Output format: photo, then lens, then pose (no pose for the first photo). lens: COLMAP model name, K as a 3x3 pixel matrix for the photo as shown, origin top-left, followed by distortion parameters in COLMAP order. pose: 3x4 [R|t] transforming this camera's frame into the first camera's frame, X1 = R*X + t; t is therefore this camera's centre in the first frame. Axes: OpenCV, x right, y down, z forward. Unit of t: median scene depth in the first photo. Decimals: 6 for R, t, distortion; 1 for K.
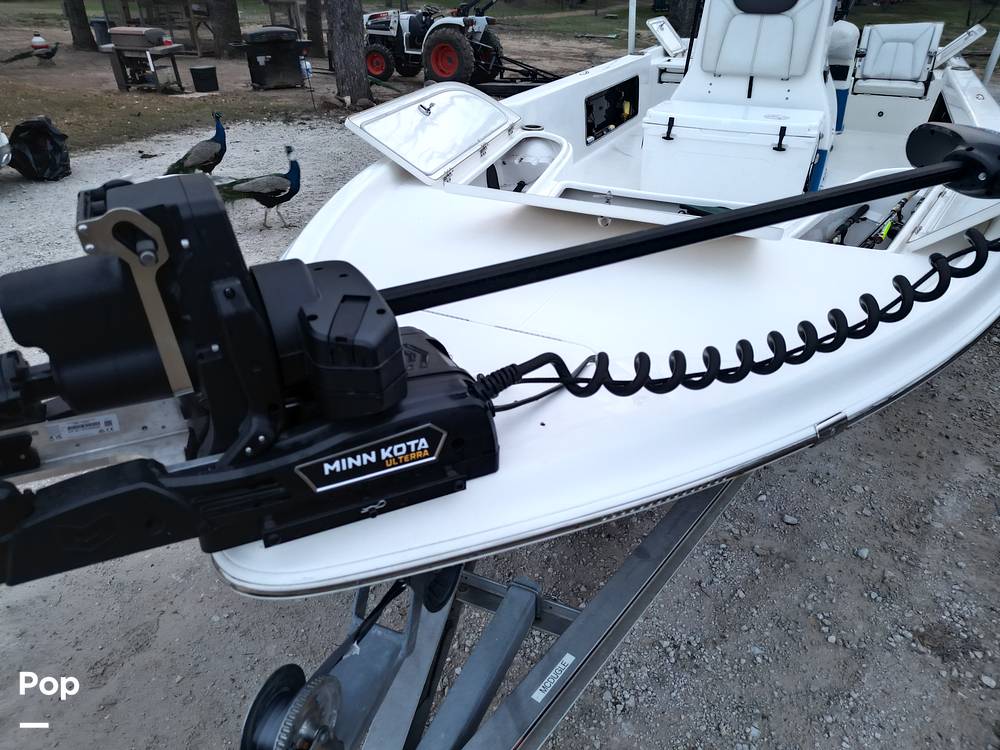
lens RADIAL K [[700.8, 0, 500.0], [0, 700.8, 375.0], [0, 0, 1]] dist [0.080561, -0.085625]
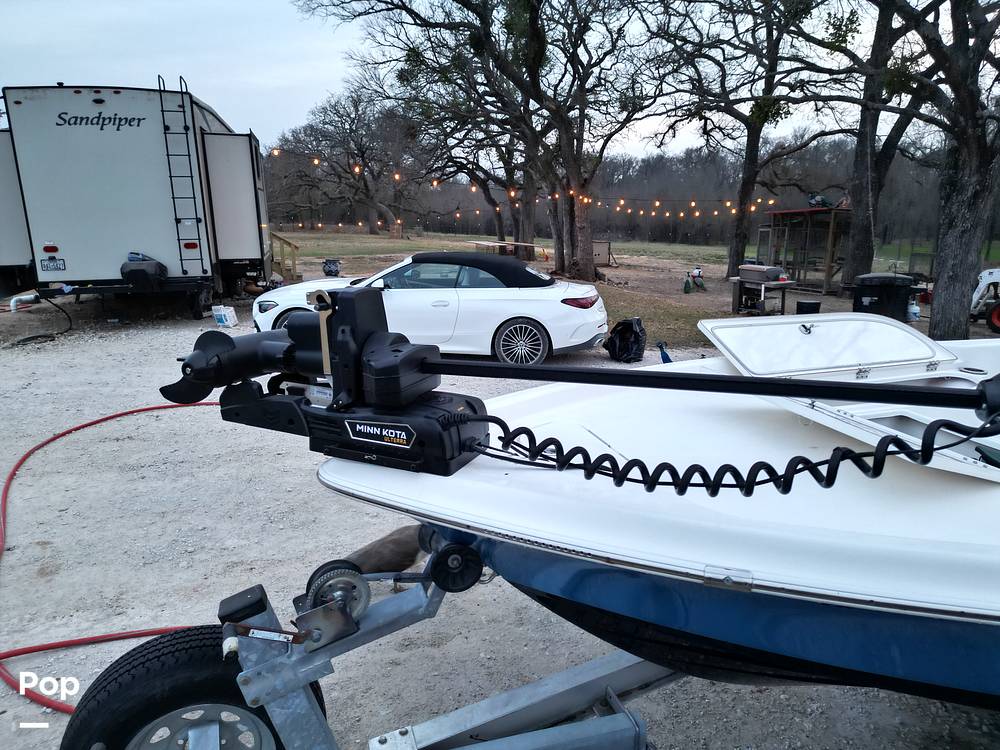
lens RADIAL K [[700.8, 0, 500.0], [0, 700.8, 375.0], [0, 0, 1]] dist [0.080561, -0.085625]
pose [[0.664610, 0.179395, -0.725335, 0.718045], [-0.390591, 0.910967, -0.132584, 0.052394], [0.636972, 0.371426, 0.675507, -0.069807]]
